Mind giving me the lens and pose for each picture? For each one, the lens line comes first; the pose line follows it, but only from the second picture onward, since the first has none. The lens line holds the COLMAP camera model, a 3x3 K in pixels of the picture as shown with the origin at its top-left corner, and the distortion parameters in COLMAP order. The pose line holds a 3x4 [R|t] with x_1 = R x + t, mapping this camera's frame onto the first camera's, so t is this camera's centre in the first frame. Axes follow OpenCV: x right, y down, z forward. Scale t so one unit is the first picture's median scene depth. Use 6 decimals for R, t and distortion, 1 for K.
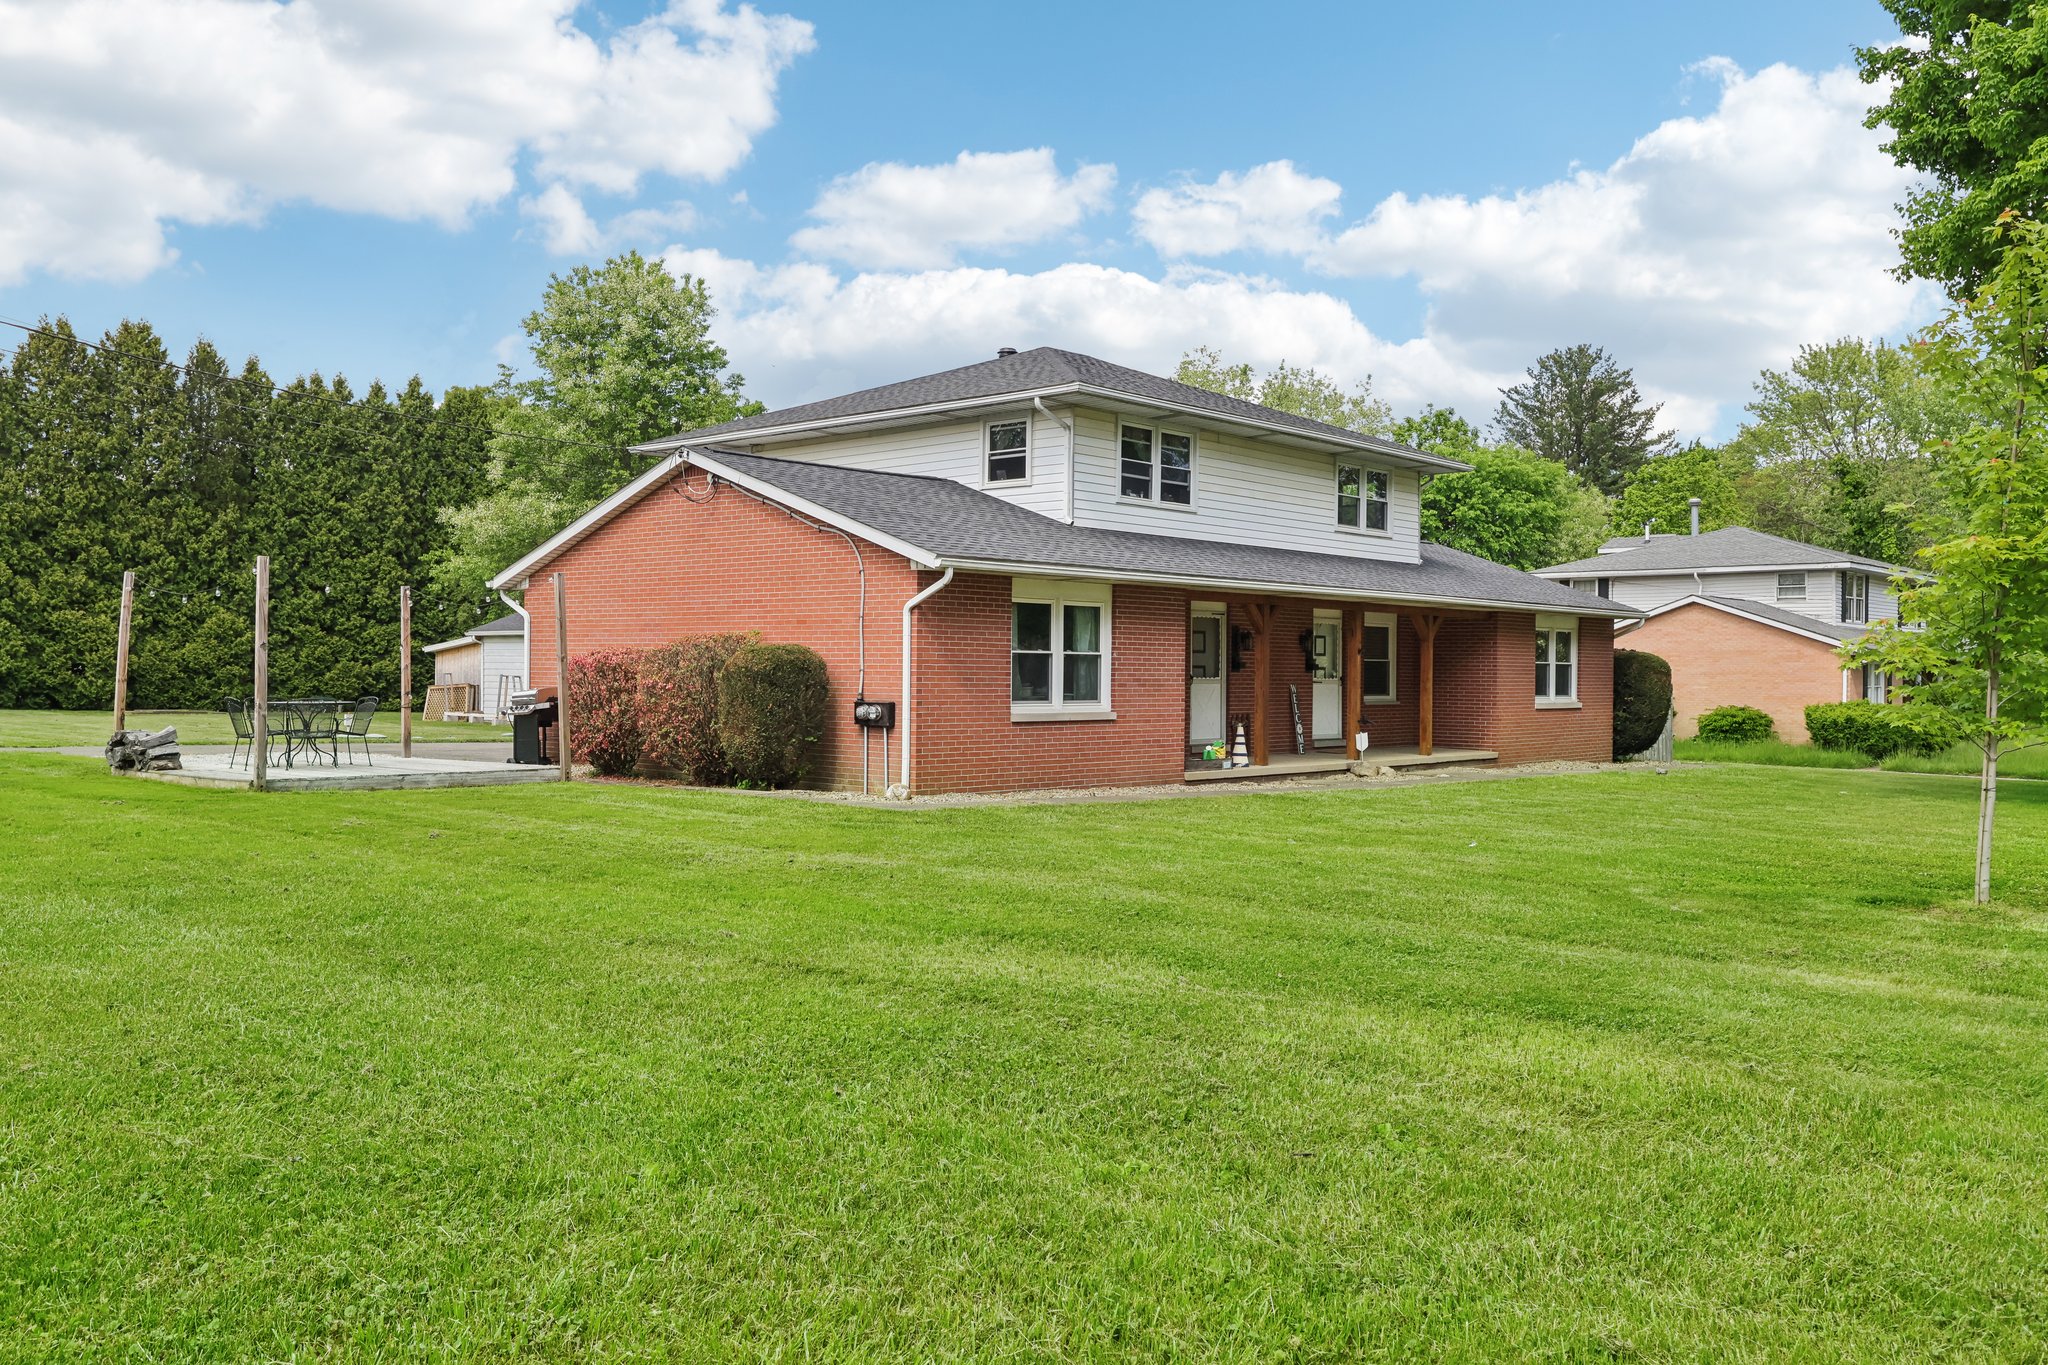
lens RADIAL K [[1649.5, 0, 1037.5], [0, 1649.5, 670.4], [0, 0, 1]] dist [0.003755, -0.005952]
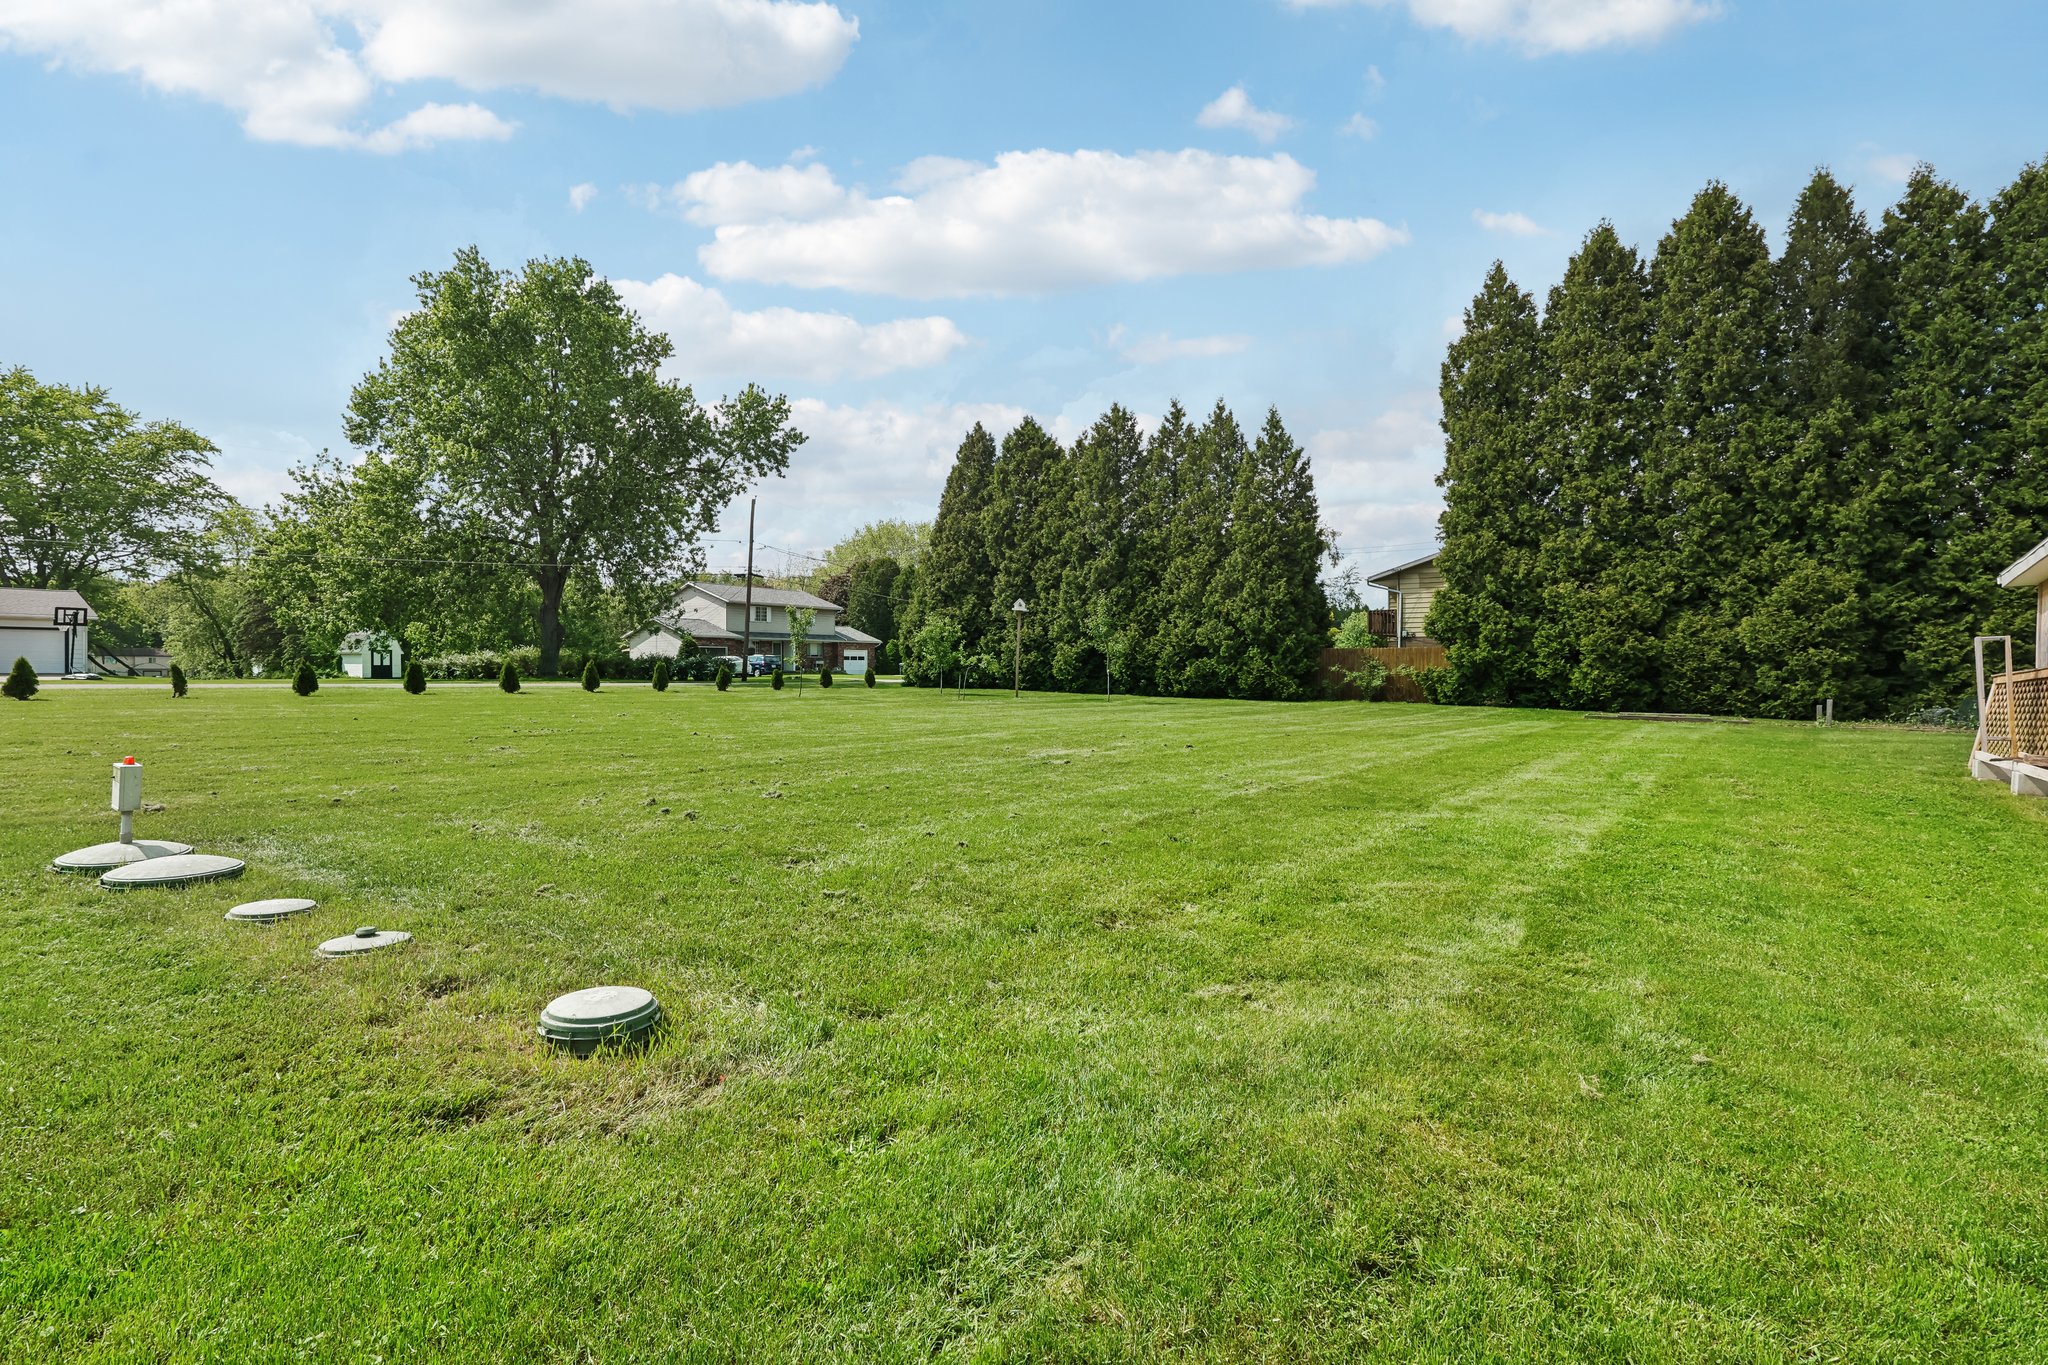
lens RADIAL K [[958.2, 0, 1024.3], [0, 958.2, 678.6], [0, 0, 1]] dist [-0.005428, 0.000827]
pose [[0.093305, -0.001564, -0.995636, -0.332652], [0.001507, 0.999998, -0.001429, 0.020047], [0.995636, -0.001367, 0.093307, 1.480224]]
